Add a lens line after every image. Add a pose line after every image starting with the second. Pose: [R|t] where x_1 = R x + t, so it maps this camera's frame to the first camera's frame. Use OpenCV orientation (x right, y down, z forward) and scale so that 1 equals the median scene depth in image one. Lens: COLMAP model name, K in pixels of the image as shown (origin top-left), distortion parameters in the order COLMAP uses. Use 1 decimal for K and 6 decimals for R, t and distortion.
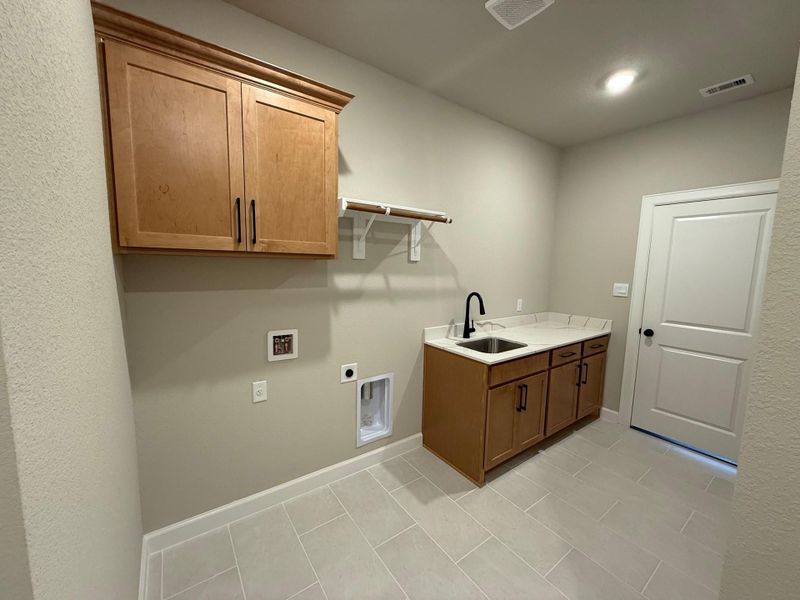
lens RADIAL K [[317.0, 0, 391.7], [0, 317.0, 300.2], [0, 0, 1]] dist [-0.000819, 0.000060]
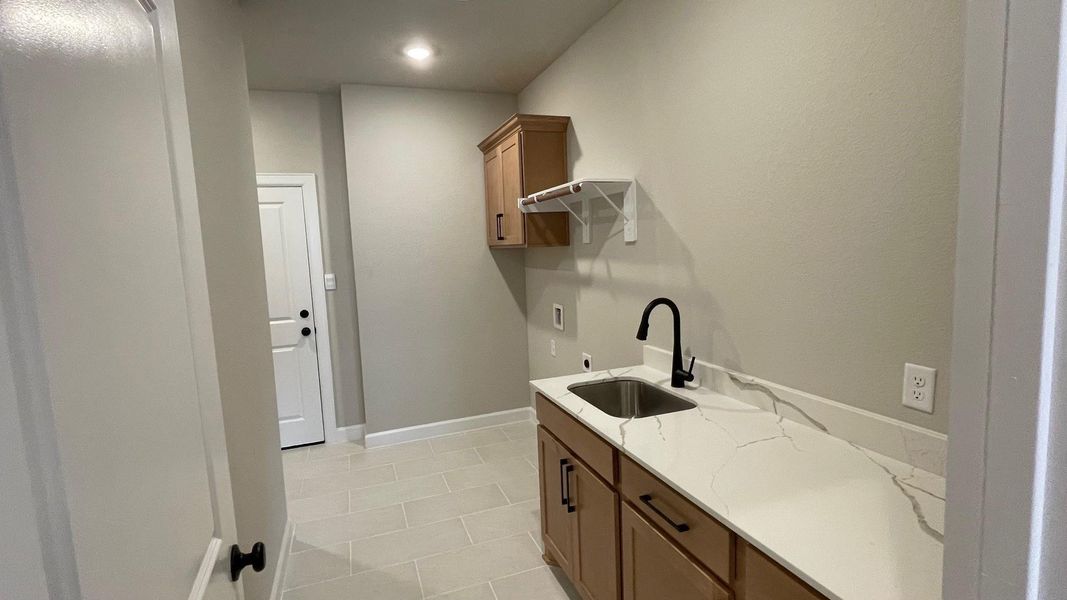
lens RADIAL K [[527.1, 0, 533.5], [0, 527.1, 300.0], [0, 0, 1]] dist [0.000191, 0.000026]
pose [[-0.274465, 0.091742, -0.957211, 1.283895], [-0.073473, 0.990528, 0.116003, -0.118222], [0.958786, 0.102168, -0.265125, 1.141335]]
